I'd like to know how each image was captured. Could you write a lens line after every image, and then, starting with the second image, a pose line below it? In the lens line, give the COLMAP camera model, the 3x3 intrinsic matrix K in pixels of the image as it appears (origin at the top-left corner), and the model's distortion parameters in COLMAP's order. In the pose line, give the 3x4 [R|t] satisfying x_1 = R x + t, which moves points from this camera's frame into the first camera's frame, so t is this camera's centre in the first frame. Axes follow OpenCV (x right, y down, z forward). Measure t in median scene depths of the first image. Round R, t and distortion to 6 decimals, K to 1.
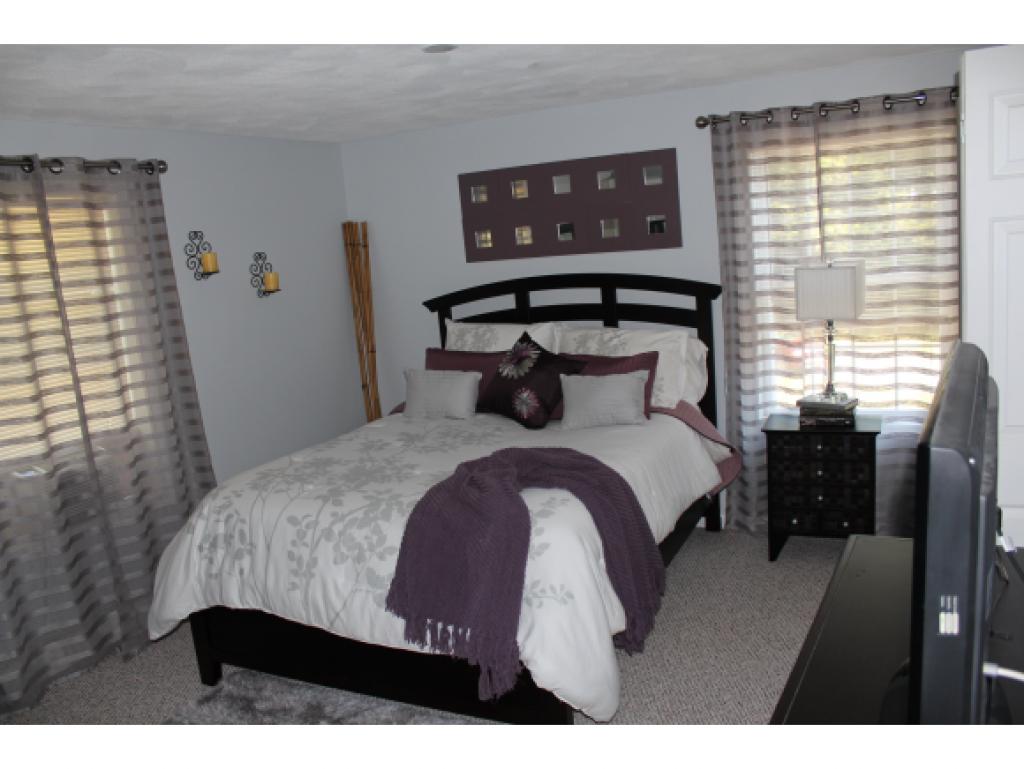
lens RADIAL K [[841.6, 0, 519.4], [0, 841.6, 382.7], [0, 0, 1]] dist [-0.154949, 0.114967]
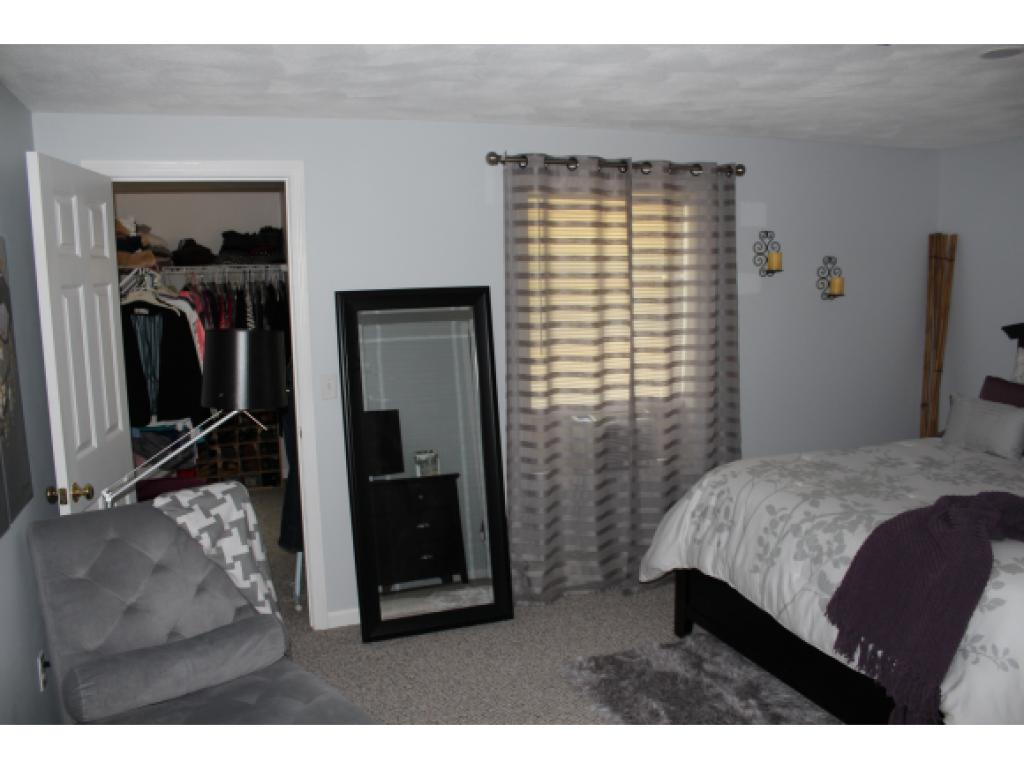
lens RADIAL K [[841.6, 0, 510.6], [0, 841.6, 383.2], [0, 0, 1]] dist [-0.154949, 0.114967]
pose [[0.731965, 0.169882, -0.659824, 0.137235], [-0.166680, 0.983639, 0.068350, -0.008963], [0.660640, 0.059949, 0.748305, -0.021587]]
